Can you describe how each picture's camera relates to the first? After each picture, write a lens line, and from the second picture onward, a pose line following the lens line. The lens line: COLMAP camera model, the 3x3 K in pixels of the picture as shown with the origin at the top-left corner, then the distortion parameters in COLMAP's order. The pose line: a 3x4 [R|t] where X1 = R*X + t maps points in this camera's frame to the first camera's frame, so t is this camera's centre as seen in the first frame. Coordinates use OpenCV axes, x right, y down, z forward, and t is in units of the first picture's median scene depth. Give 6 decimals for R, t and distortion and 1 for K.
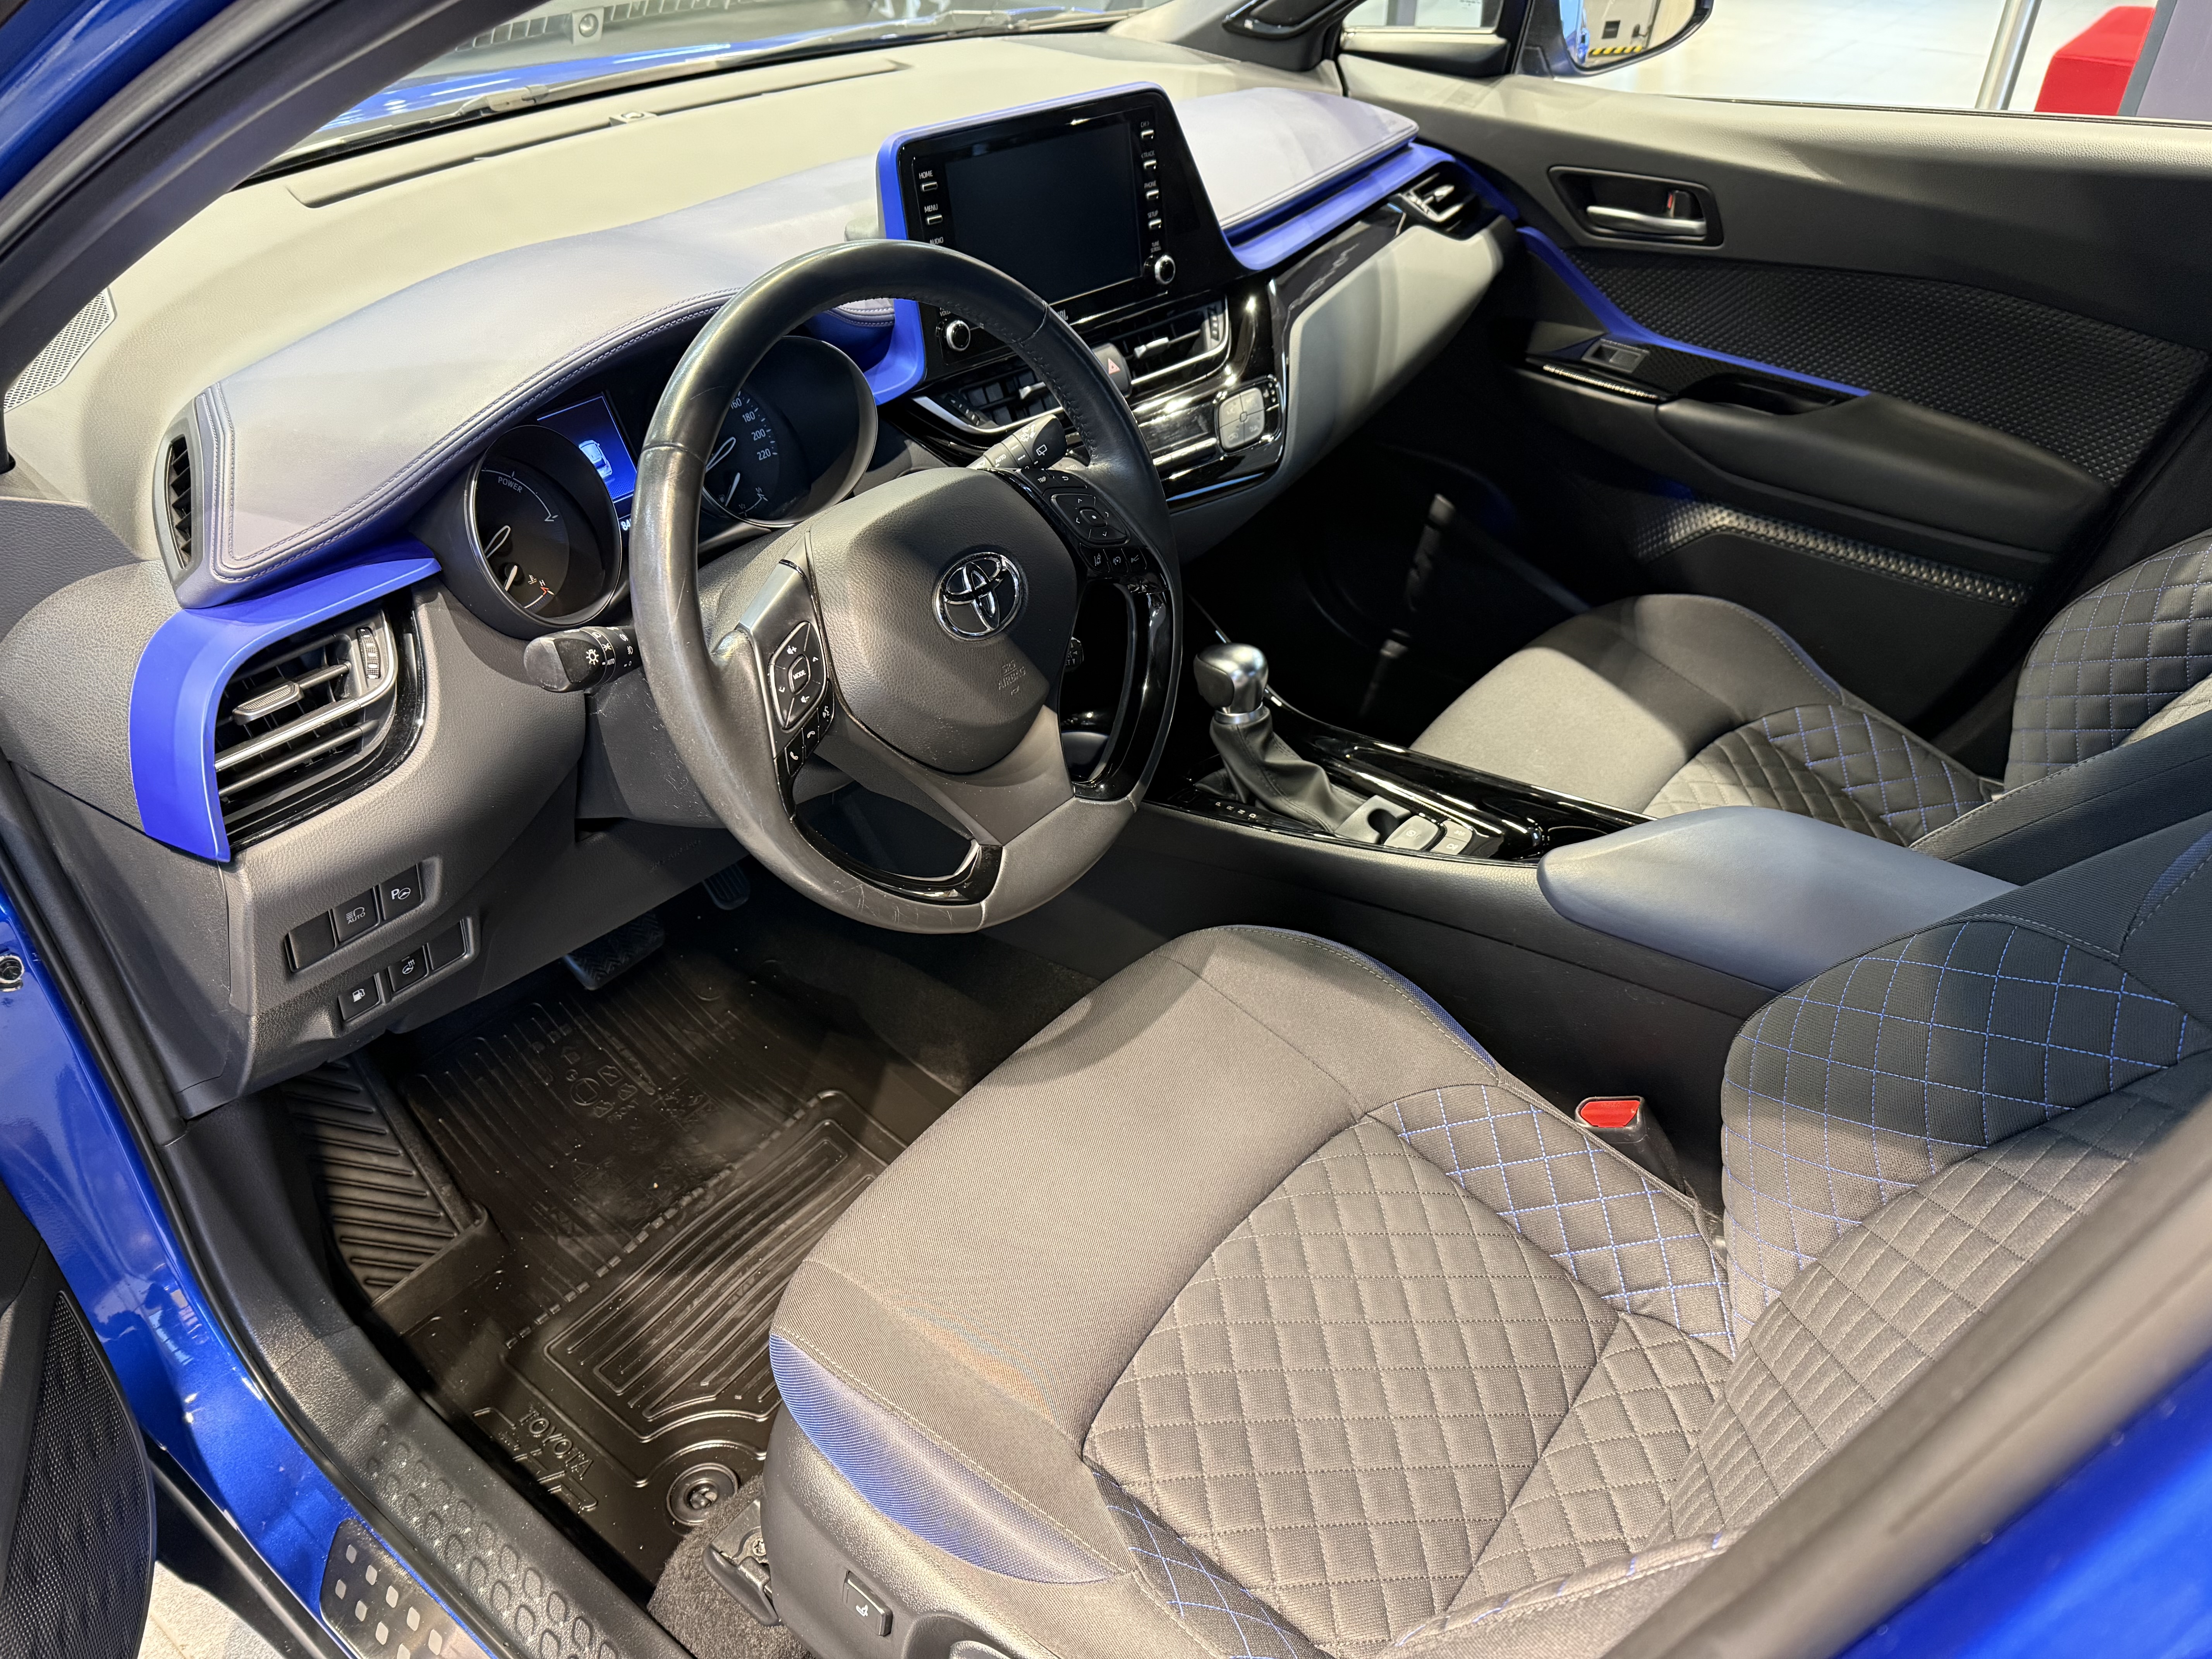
lens RADIAL K [[1570.2, 0, 1097.5], [0, 1570.2, 813.4], [0, 0, 1]] dist [0.031650, -0.034100]
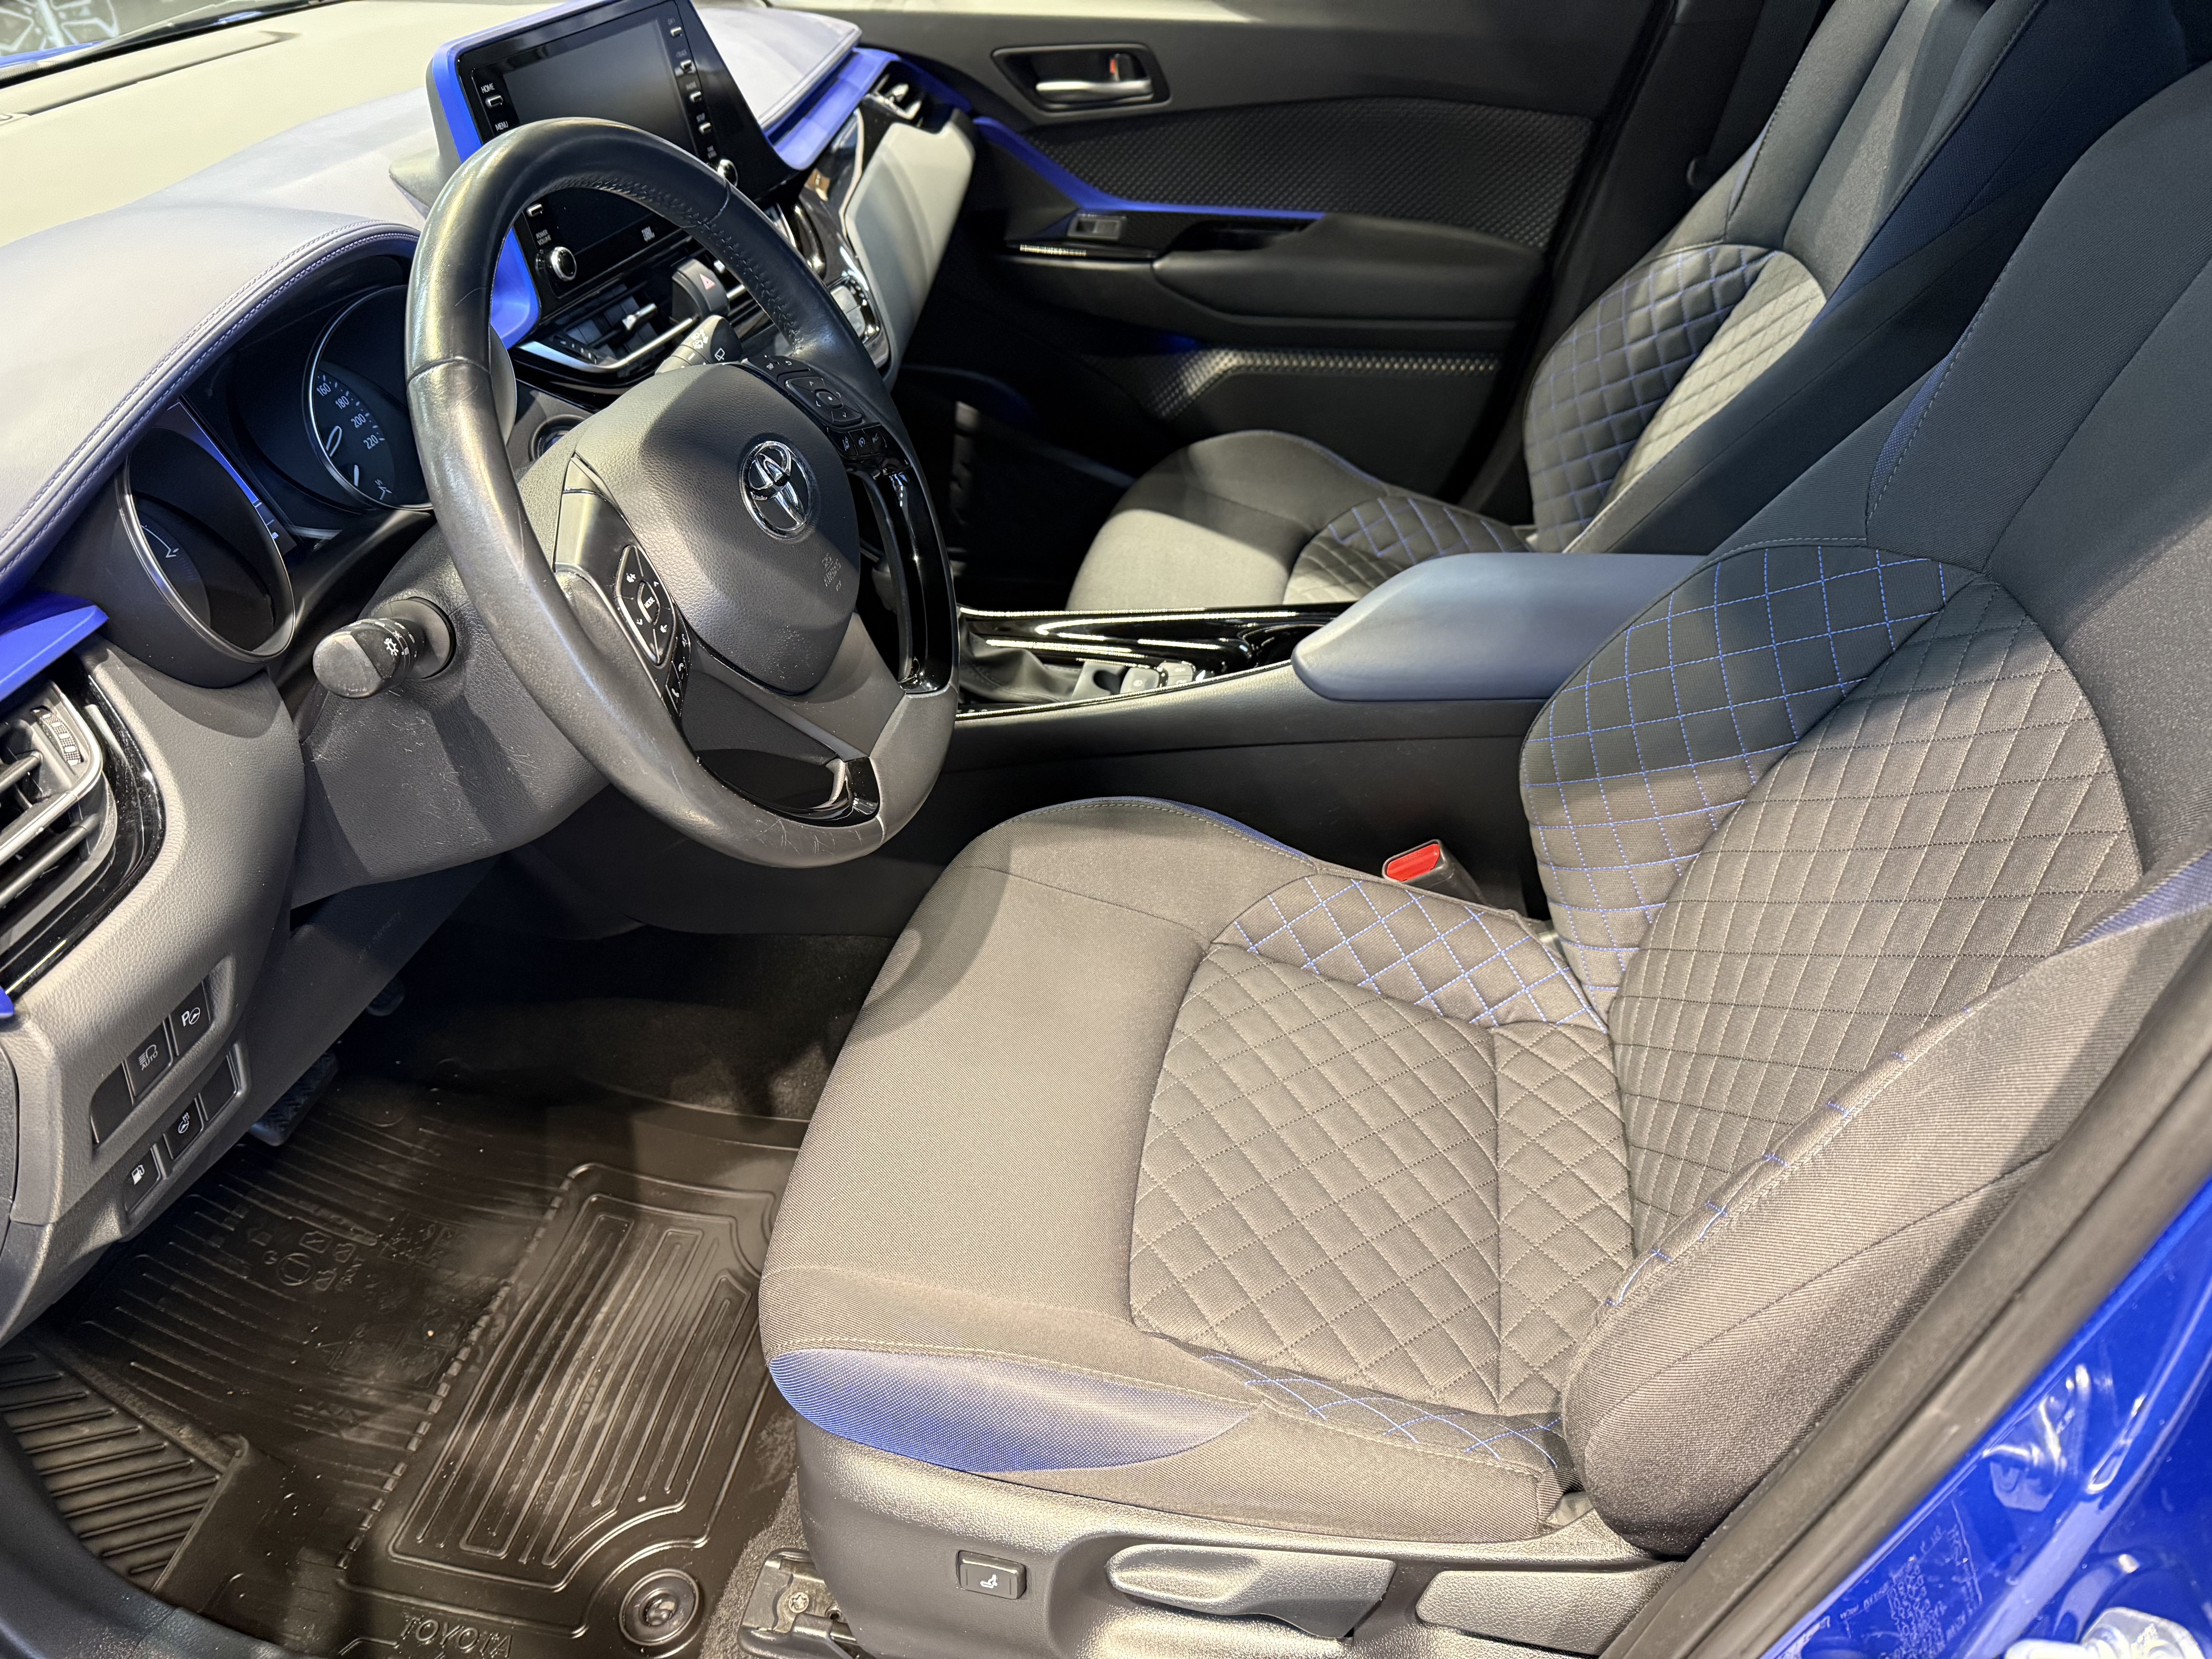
lens RADIAL K [[1570.2, 0, 1083.6], [0, 1570.2, 824.4], [0, 0, 1]] dist [0.031650, -0.034100]
pose [[0.895533, -0.298326, 0.330185, -0.180959], [0.296906, 0.953263, 0.056013, 0.031370], [-0.331463, 0.047872, 0.942253, 0.060509]]
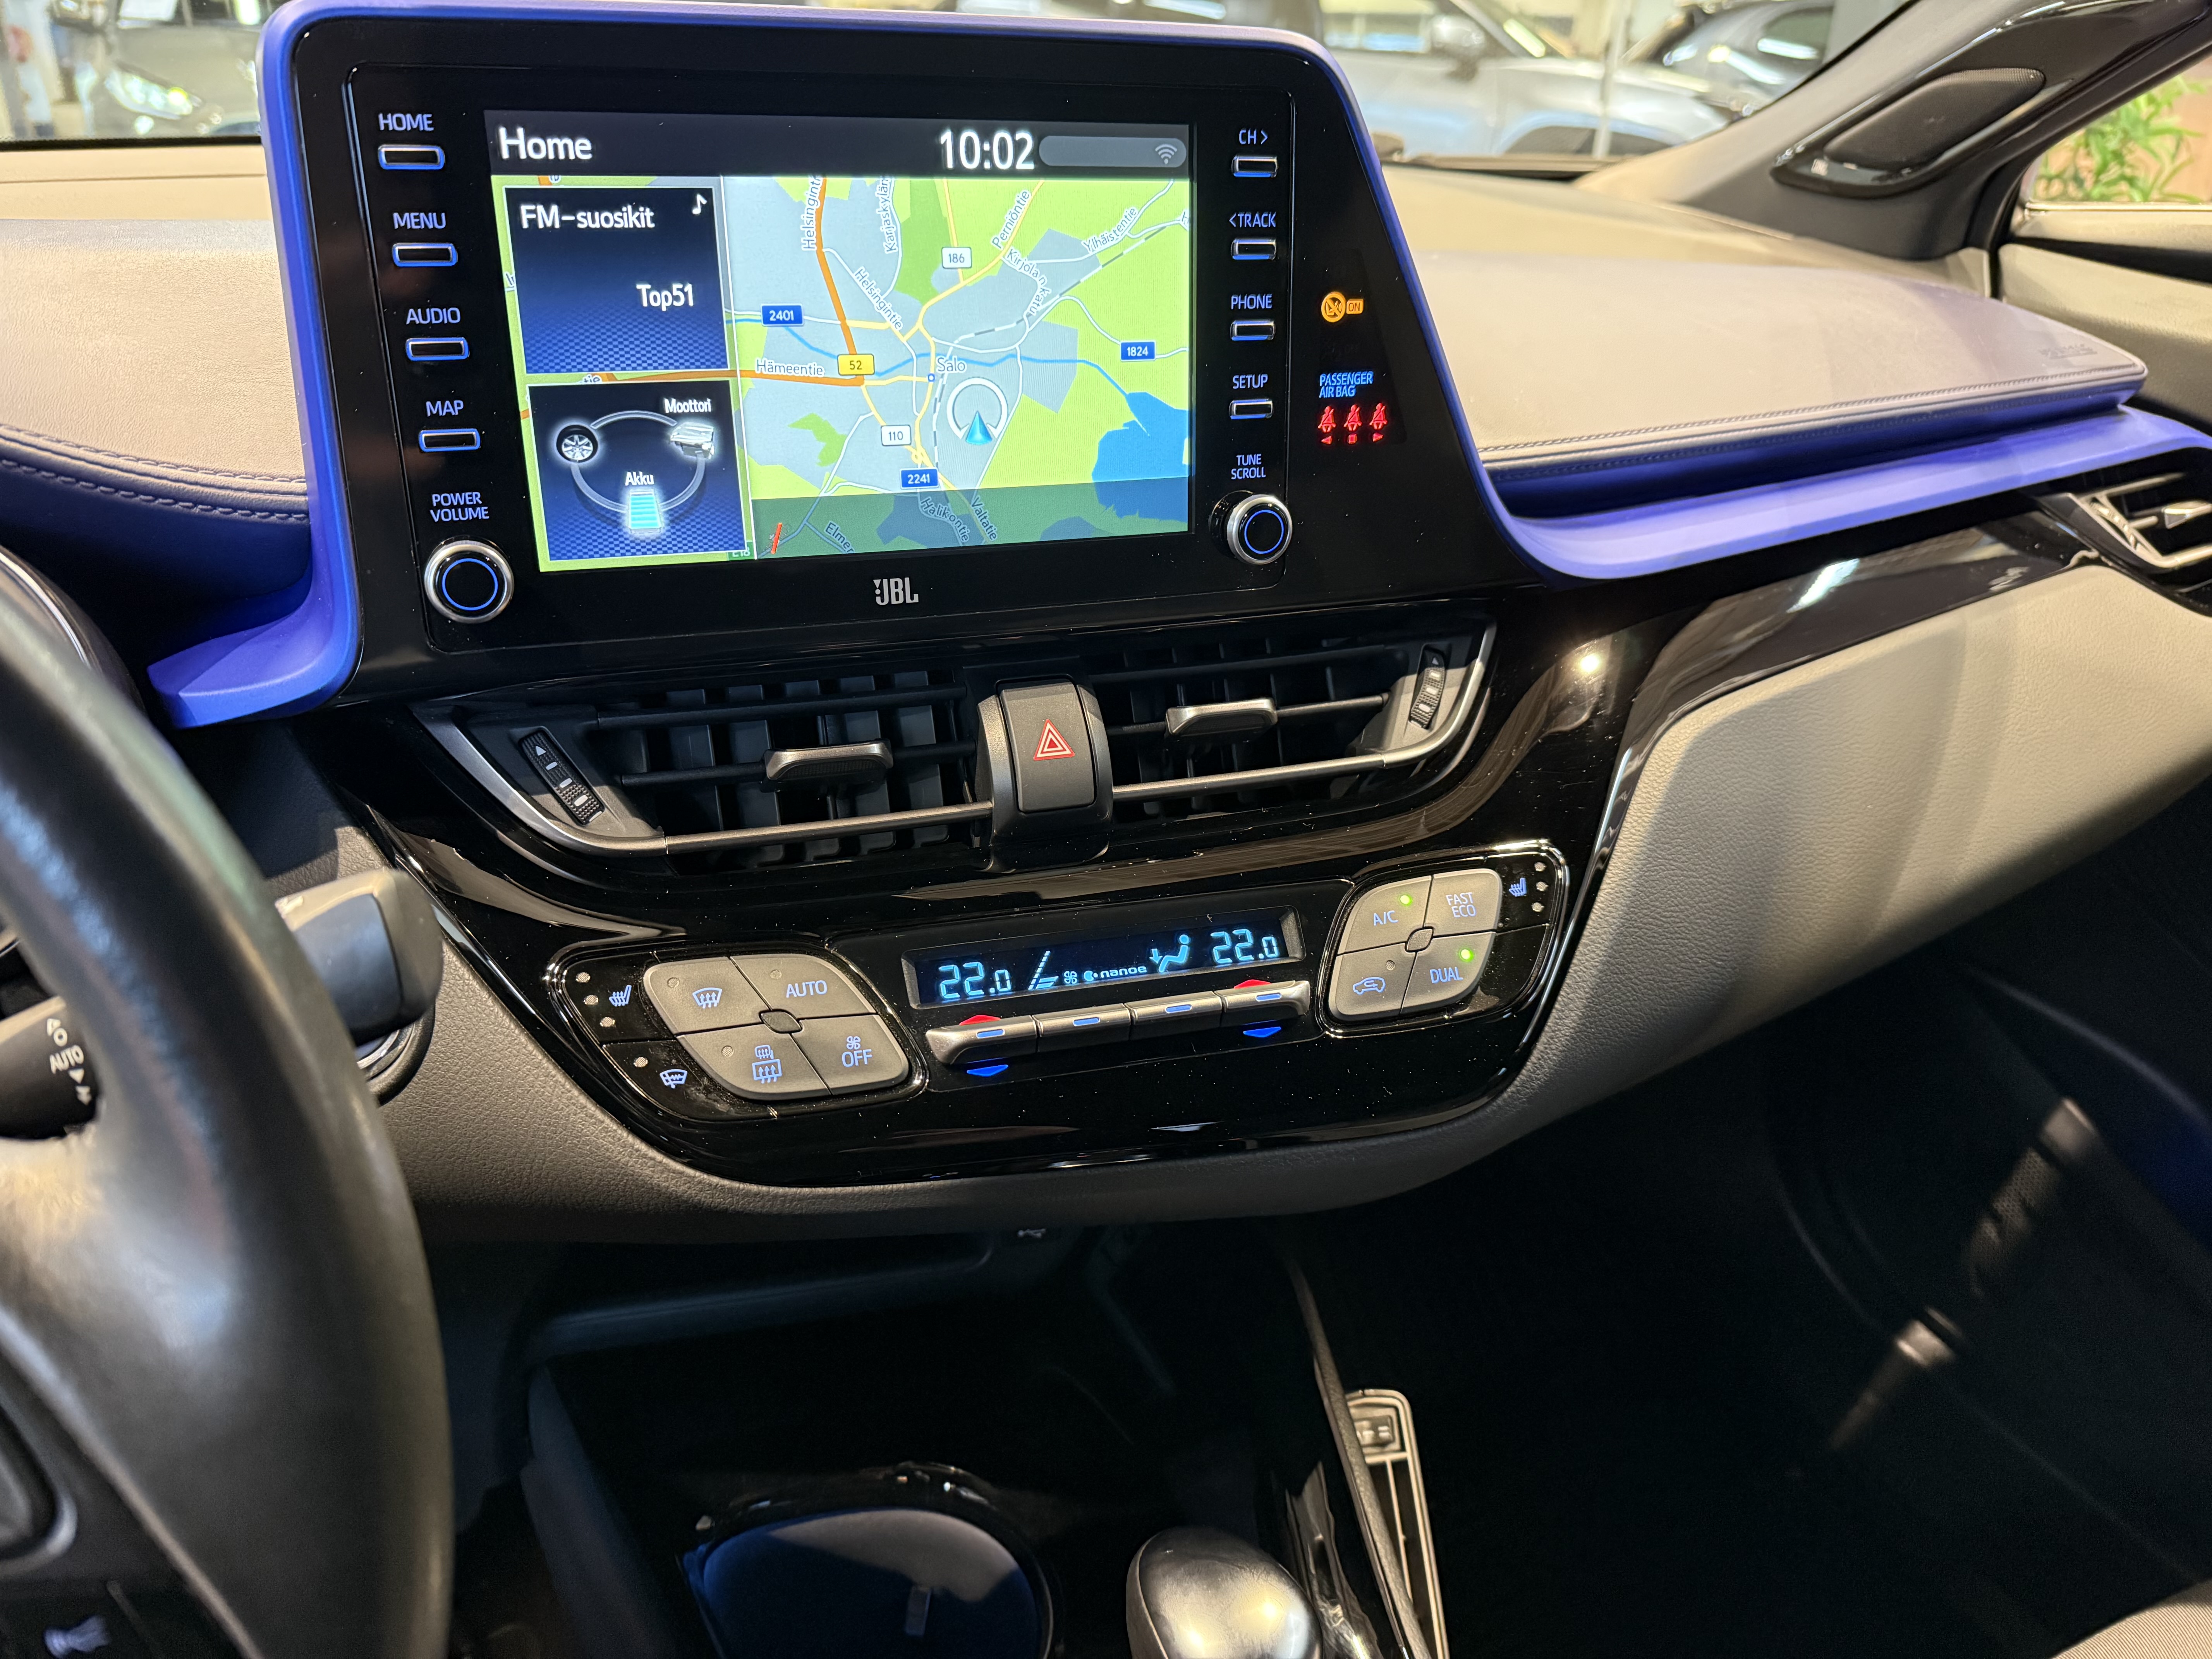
lens RADIAL K [[1570.2, 0, 1117.6], [0, 1570.2, 826.0], [0, 0, 1]] dist [0.031650, -0.034100]
pose [[0.909559, 0.210250, -0.358466, 0.152377], [-0.268136, 0.955918, -0.119685, -0.211197], [0.317500, 0.204978, 0.925839, 0.621708]]
